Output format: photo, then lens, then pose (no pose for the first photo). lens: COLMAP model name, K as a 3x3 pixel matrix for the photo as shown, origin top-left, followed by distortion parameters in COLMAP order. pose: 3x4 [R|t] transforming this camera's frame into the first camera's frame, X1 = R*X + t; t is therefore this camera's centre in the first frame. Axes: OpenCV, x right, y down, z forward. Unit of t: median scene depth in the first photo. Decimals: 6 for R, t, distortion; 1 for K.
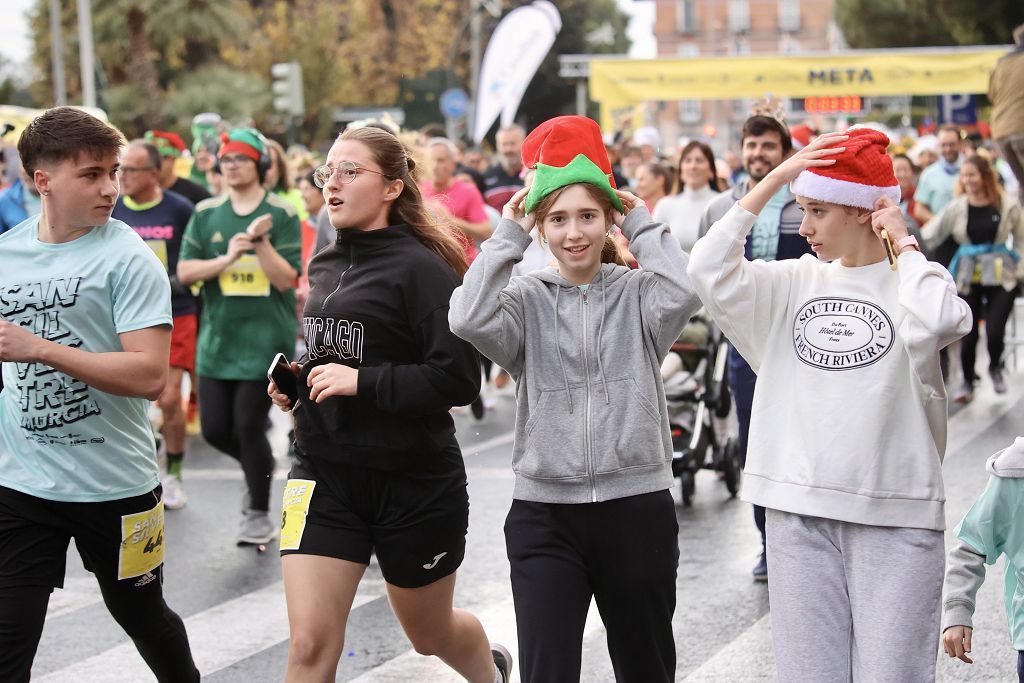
lens RADIAL K [[6441.4, 0, 581.2], [0, 6441.4, 312.1], [0, 0, 1]] dist [1.589939, 5.019269]
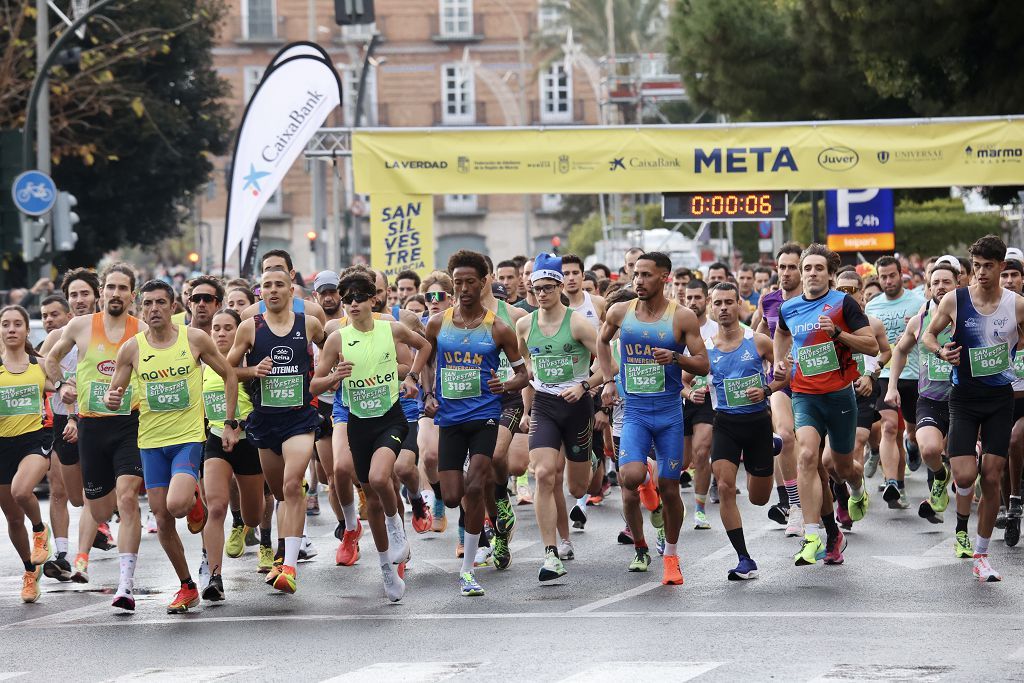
lens RADIAL K [[7608.2, 0, 512.0], [0, 7608.2, 341.5], [0, 0, 1]] dist [3.603544, 56.339883]
pose [[0.999868, 0.005565, -0.015257, 0.035077], [-0.005811, 0.999853, -0.016156, -0.007571], [0.015165, 0.016243, 0.999753, 0.299283]]
